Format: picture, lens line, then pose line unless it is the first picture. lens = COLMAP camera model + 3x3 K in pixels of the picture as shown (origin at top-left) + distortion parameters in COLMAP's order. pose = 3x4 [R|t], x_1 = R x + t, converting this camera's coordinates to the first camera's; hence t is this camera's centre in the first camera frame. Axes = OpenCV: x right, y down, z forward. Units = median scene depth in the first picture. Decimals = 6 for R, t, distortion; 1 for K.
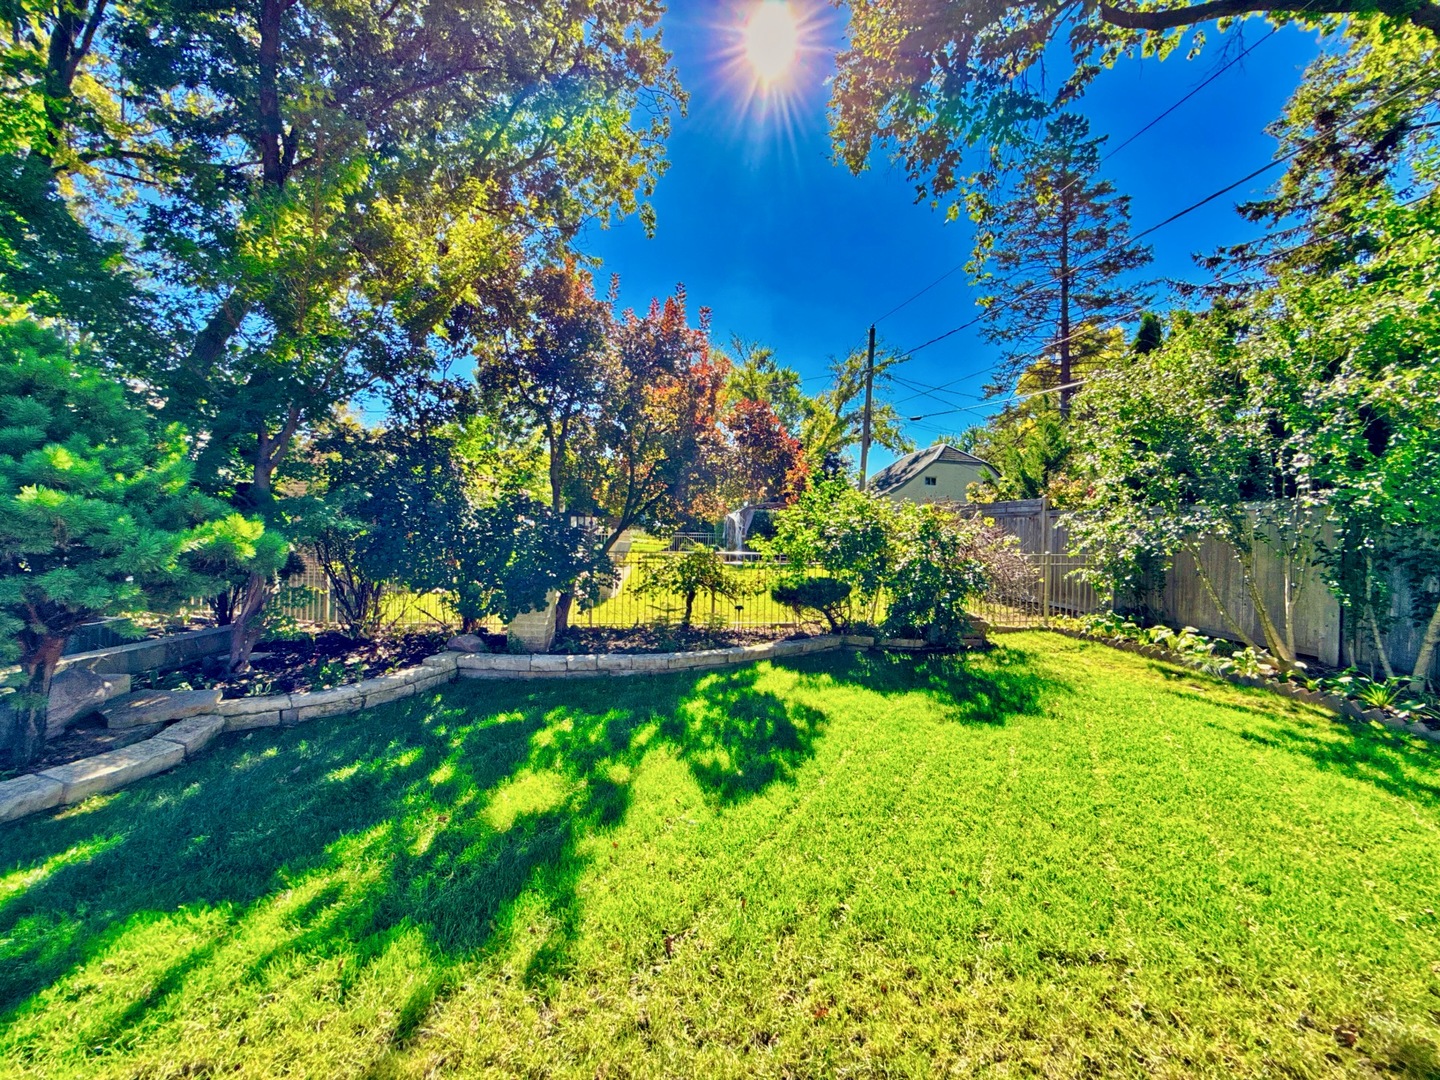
lens RADIAL K [[573.7, 0, 720.0], [0, 573.7, 540.0], [0, 0, 1]] dist [-0.001489, -0.000253]
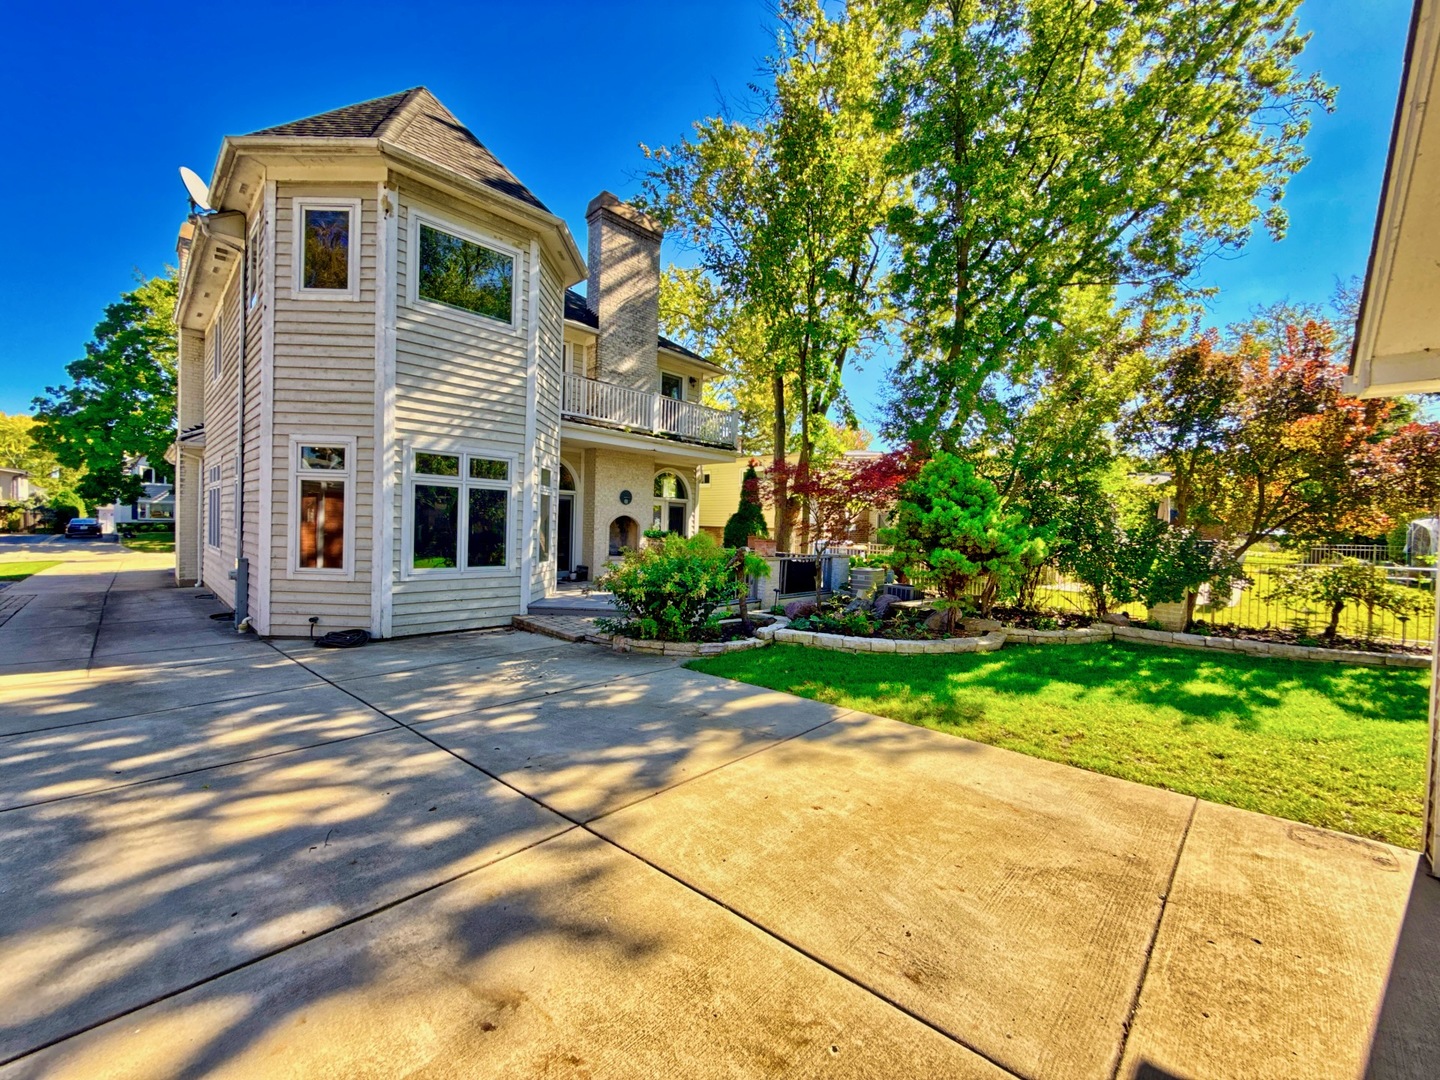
lens RADIAL K [[573.7, 0, 720.0], [0, 573.7, 540.0], [0, 0, 1]] dist [-0.001489, -0.000253]
pose [[0.638410, 0.001883, -0.769694, 0.037222], [-0.014202, 0.999856, -0.009334, 0.000997], [0.769565, 0.016890, 0.638345, -0.593899]]
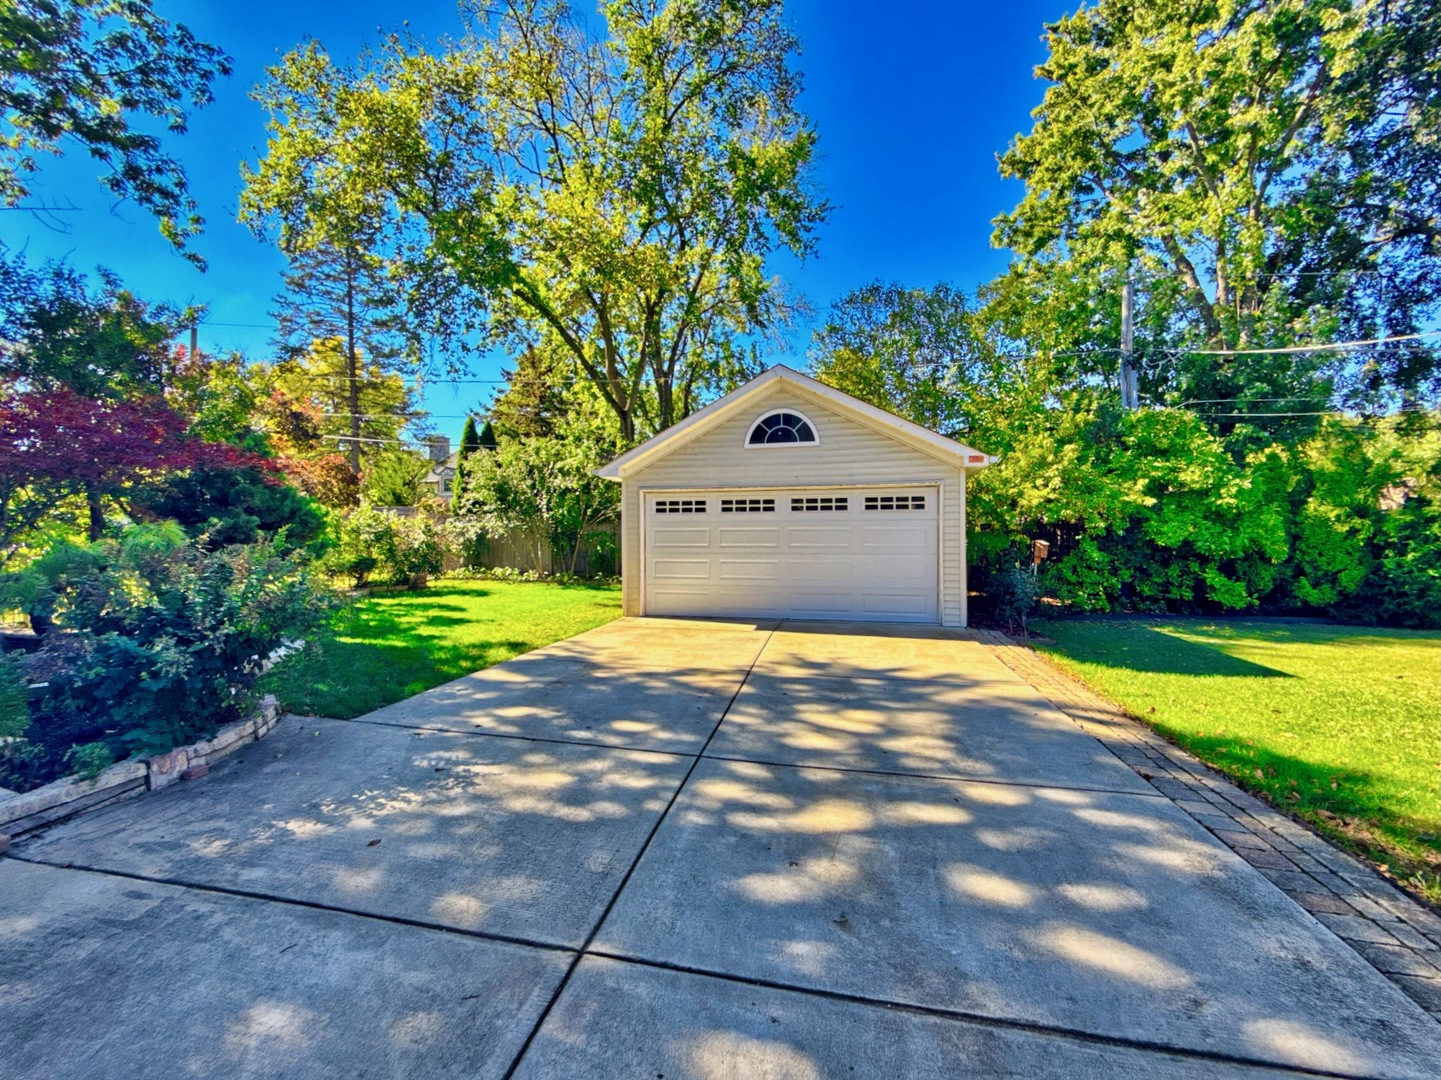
lens RADIAL K [[574.1, 0, 720.5], [0, 574.1, 540.0], [0, 0, 1]] dist [-0.001489, -0.000253]
pose [[0.353820, -0.038343, 0.934527, -1.070452], [0.023862, 0.999204, 0.031963, -0.011418], [-0.935009, 0.010991, 0.354453, -0.660480]]
